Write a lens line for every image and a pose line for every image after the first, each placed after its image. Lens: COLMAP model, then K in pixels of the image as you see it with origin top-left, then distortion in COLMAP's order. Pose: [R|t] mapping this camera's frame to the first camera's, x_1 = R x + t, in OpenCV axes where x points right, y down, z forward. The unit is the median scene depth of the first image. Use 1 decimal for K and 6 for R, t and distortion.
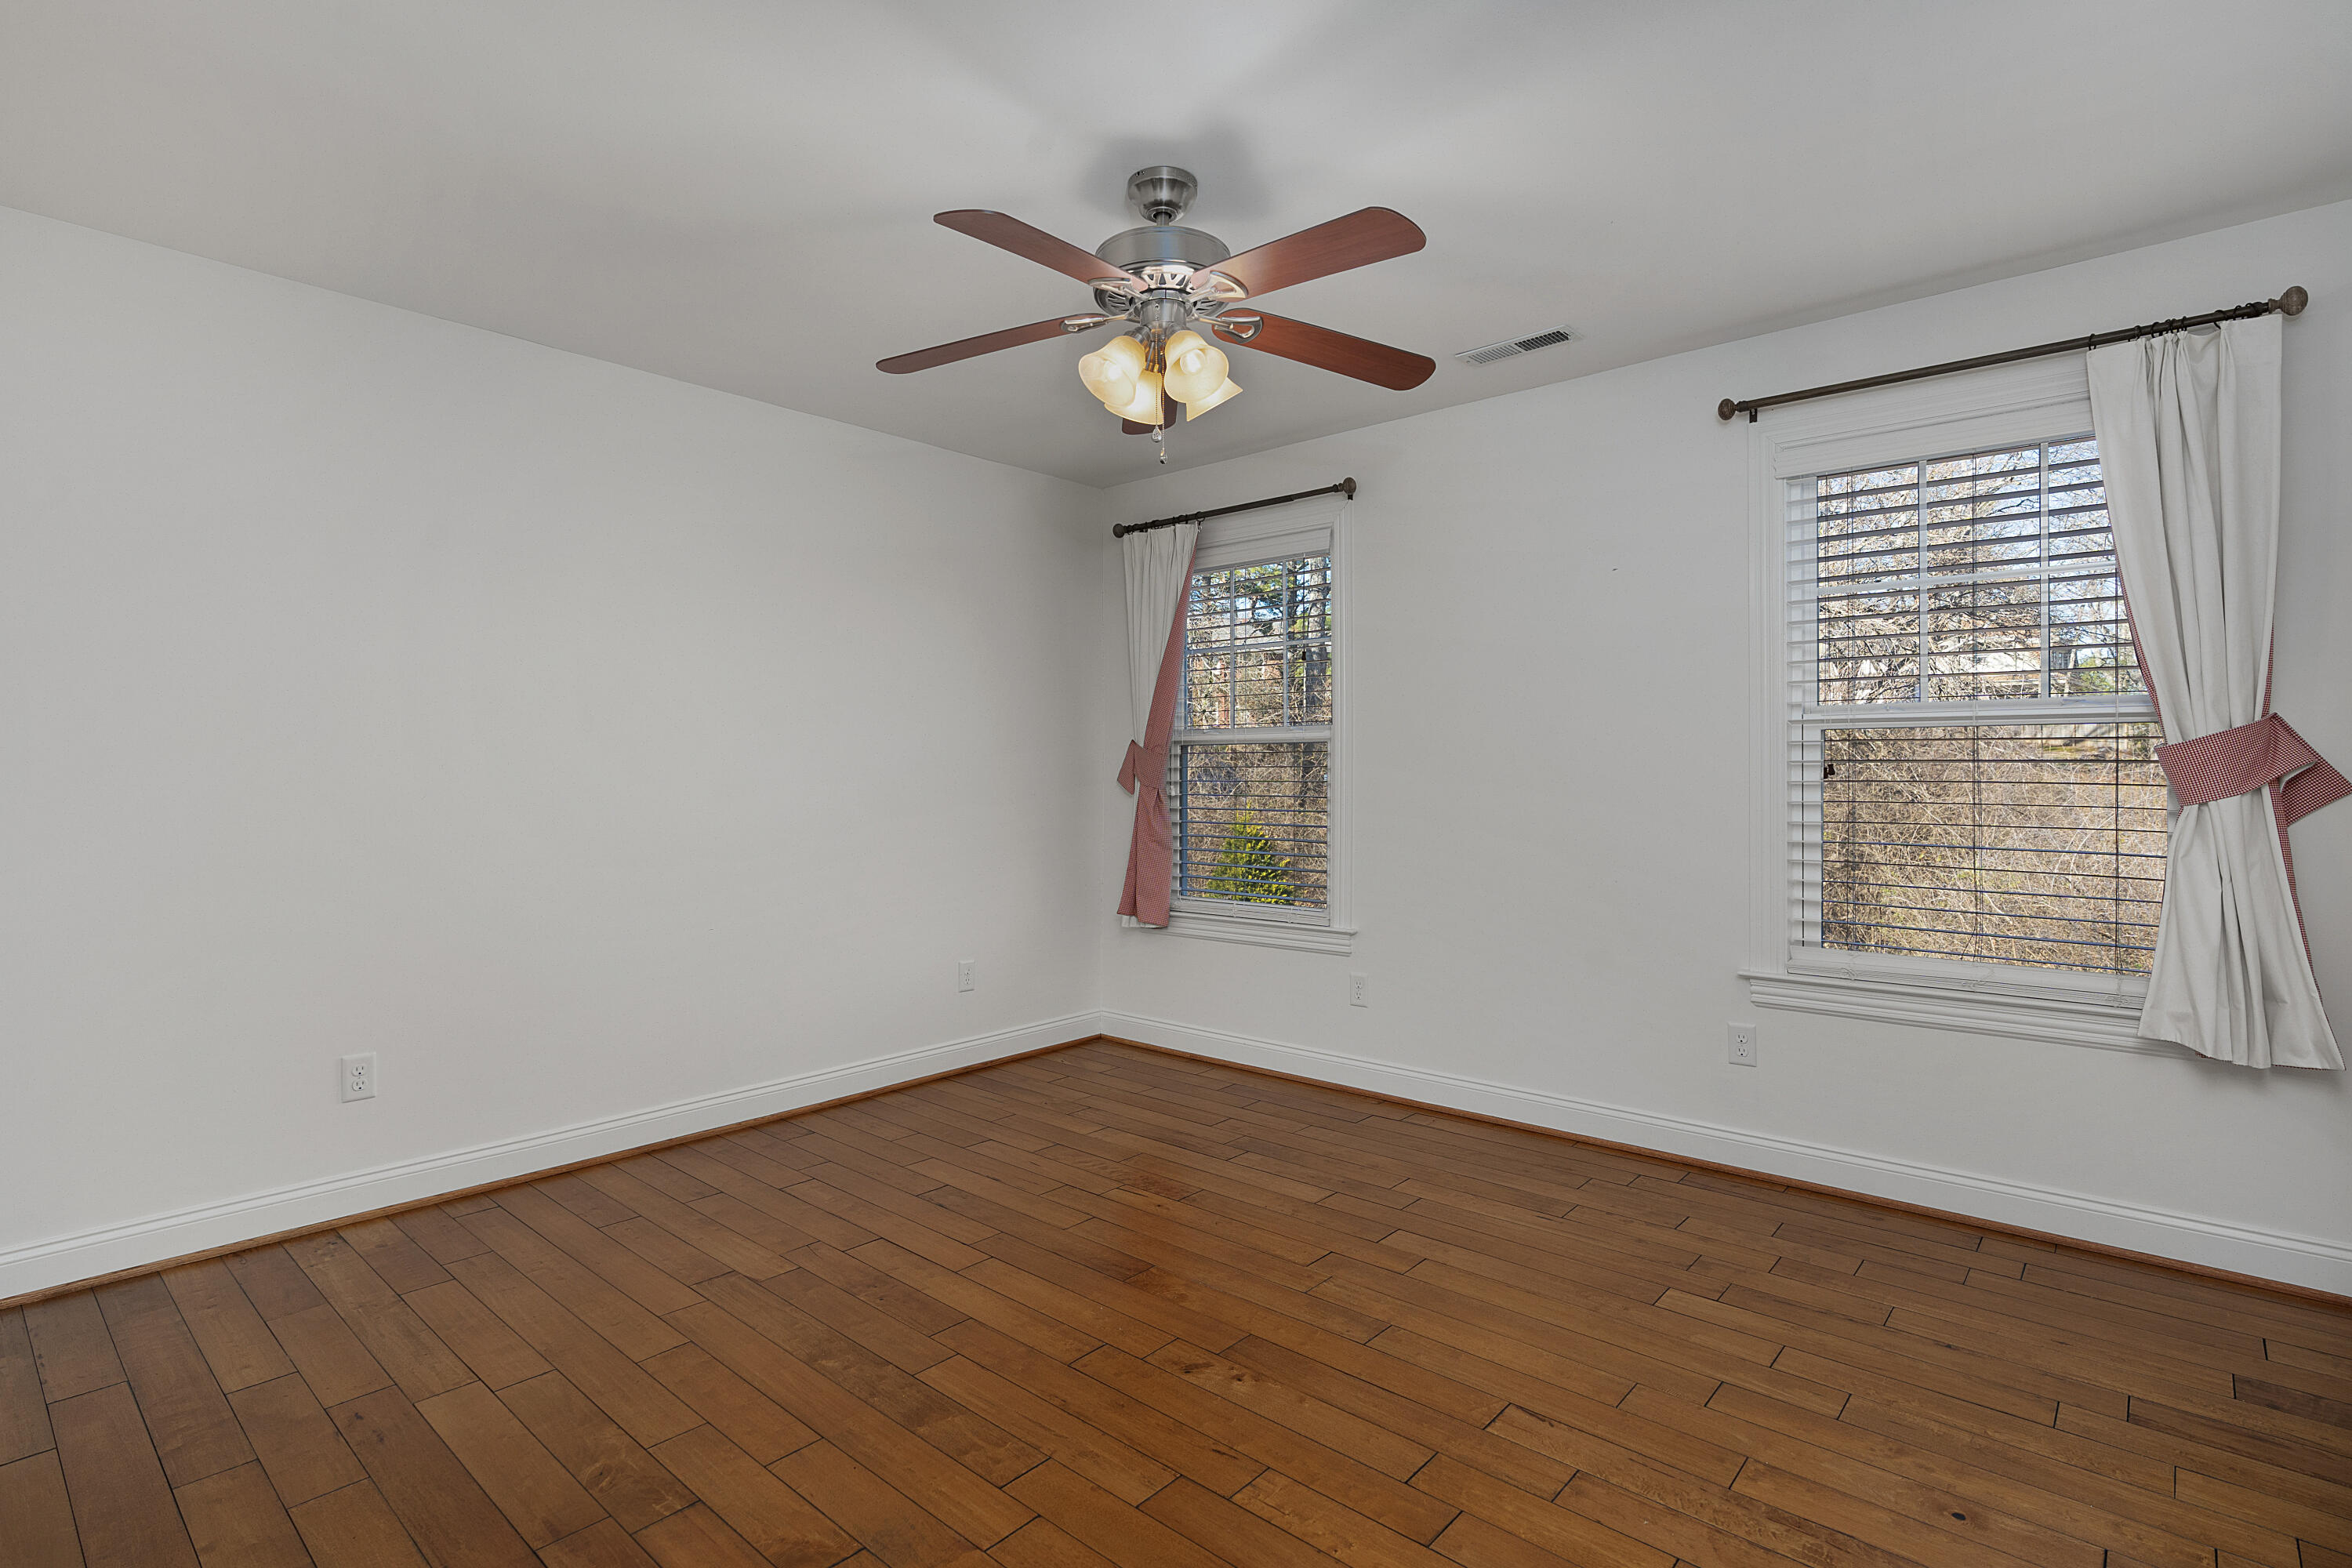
lens RADIAL K [[1118.0, 0, 1176.0], [0, 1118.0, 784.0], [0, 0, 1]] dist [-0.000325, 0.000103]
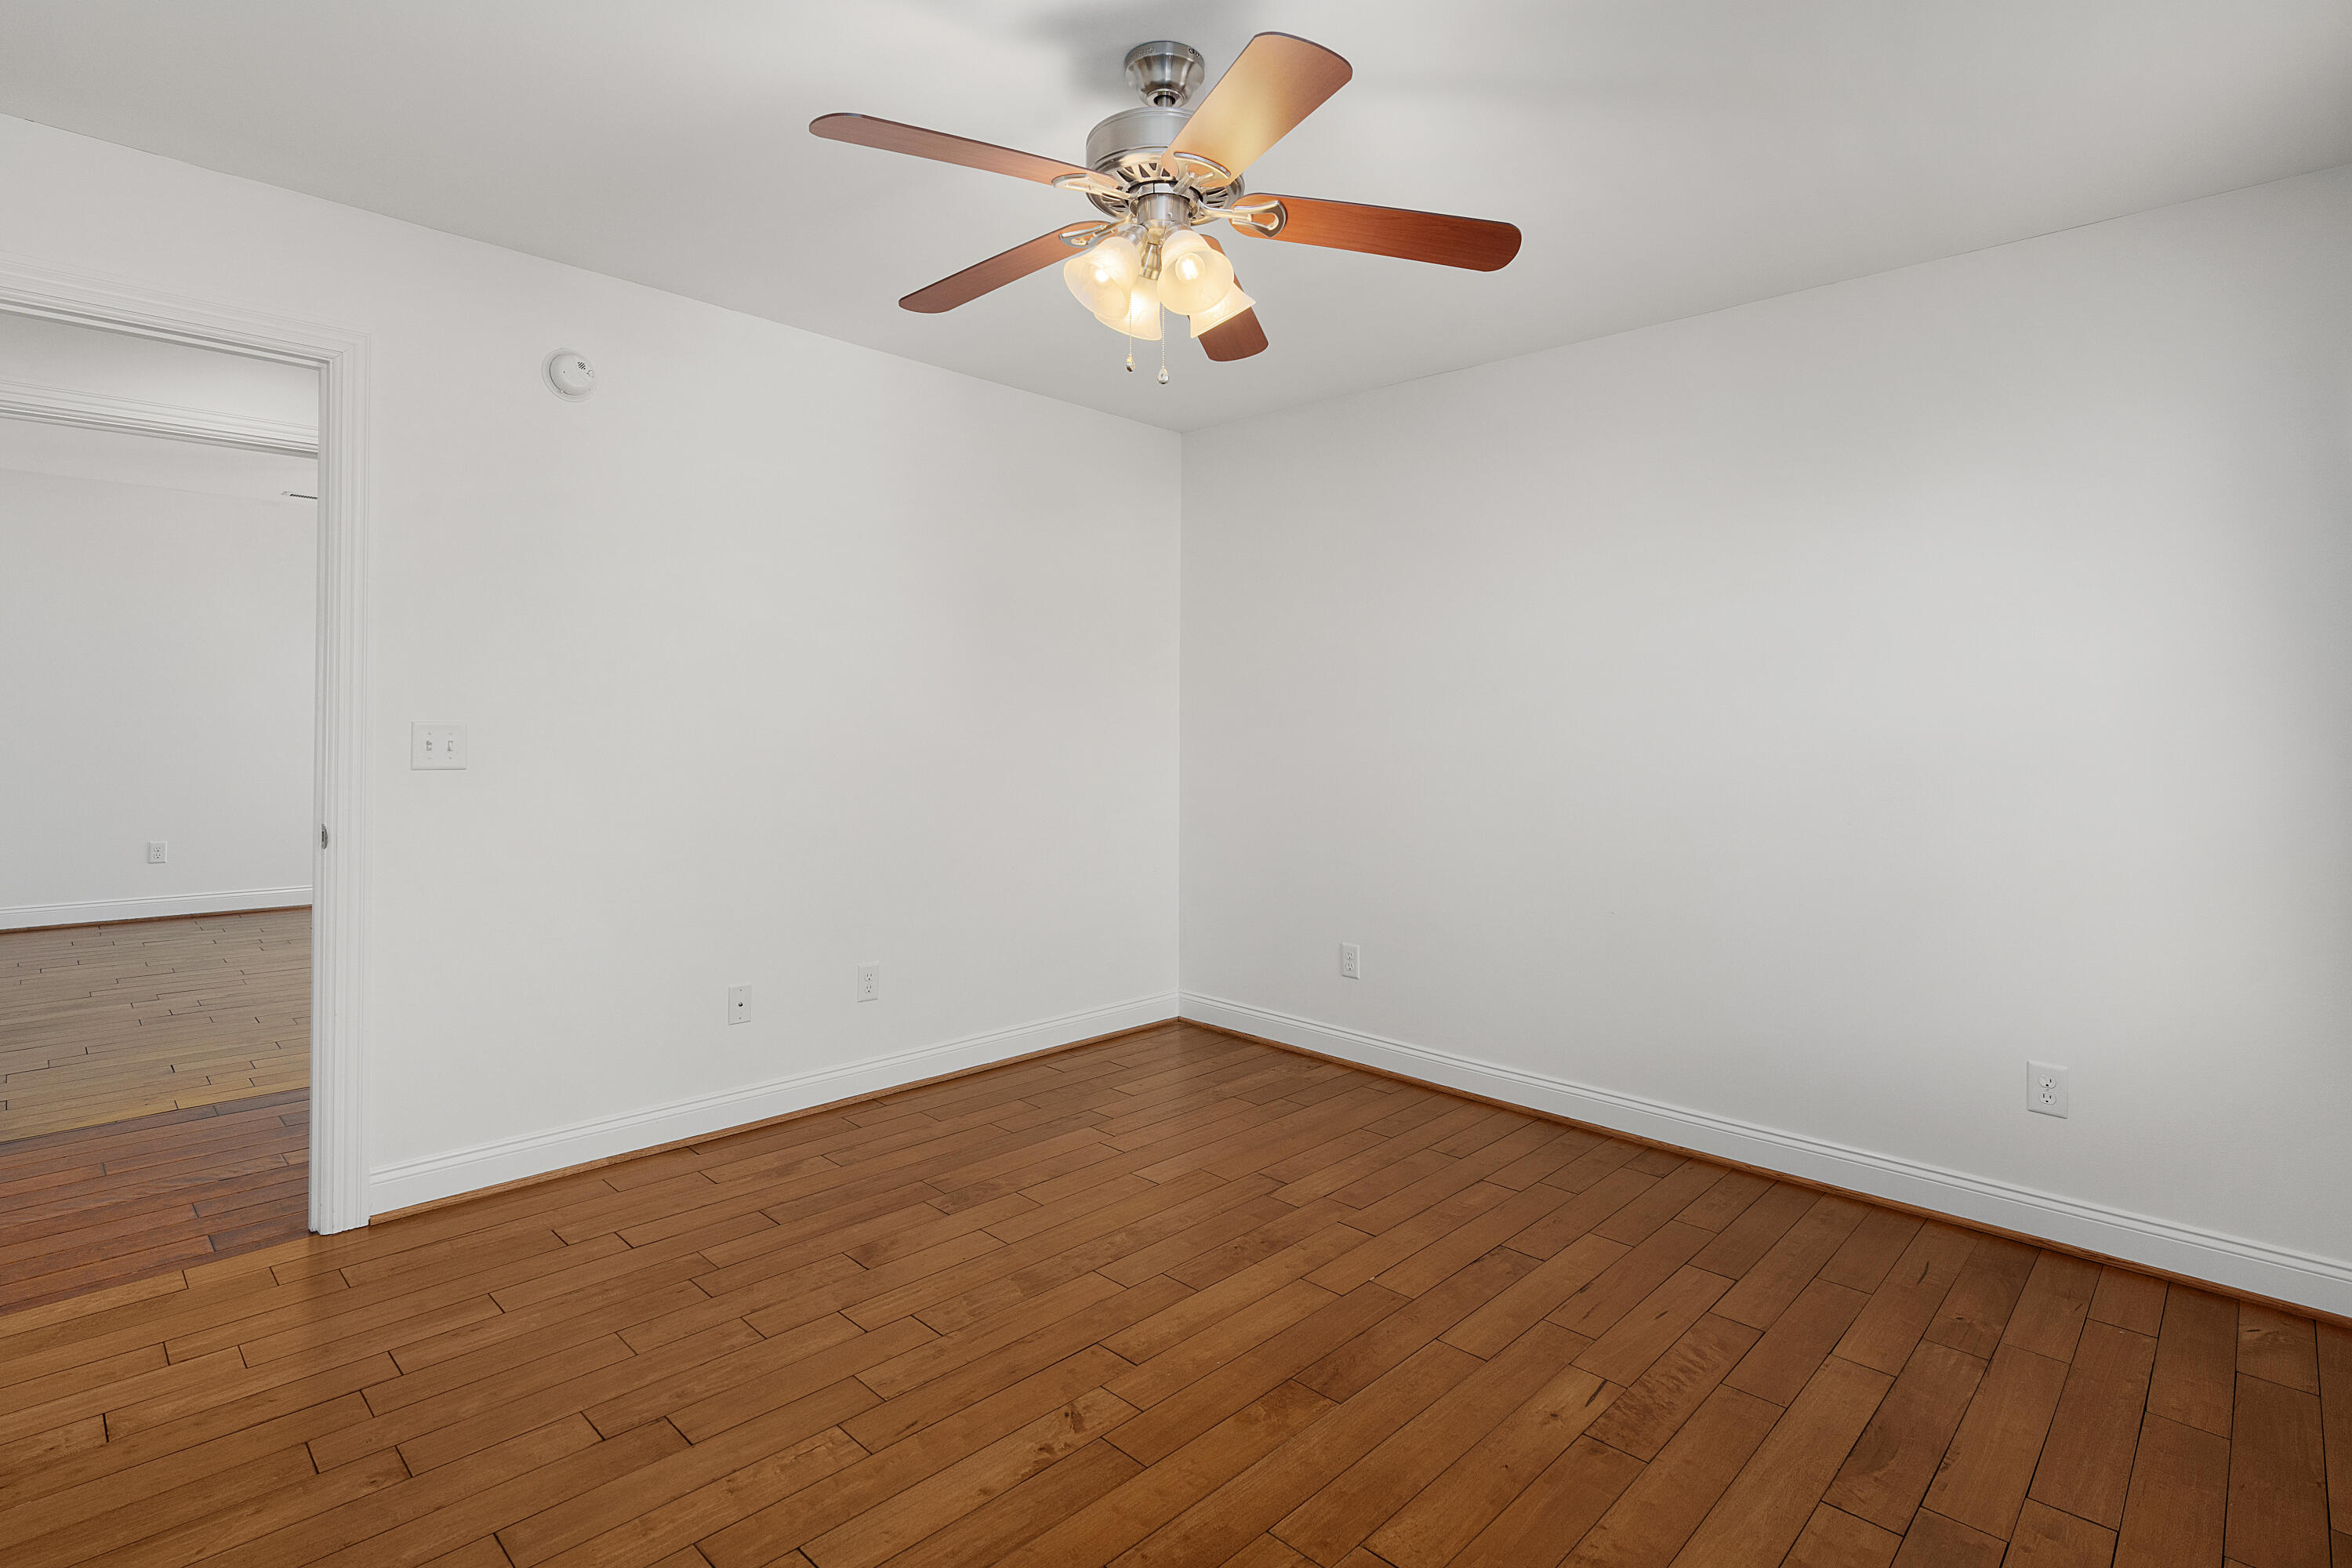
lens RADIAL K [[1164.9, 0, 1176.2], [0, 1164.9, 743.5], [0, 0, 1]] dist [-0.000005, -0.000035]
pose [[-0.045764, 0.013807, -0.998857, 0.701276], [-0.023239, 0.999619, 0.014883, -0.020768], [0.998682, 0.023894, -0.045426, 0.842254]]
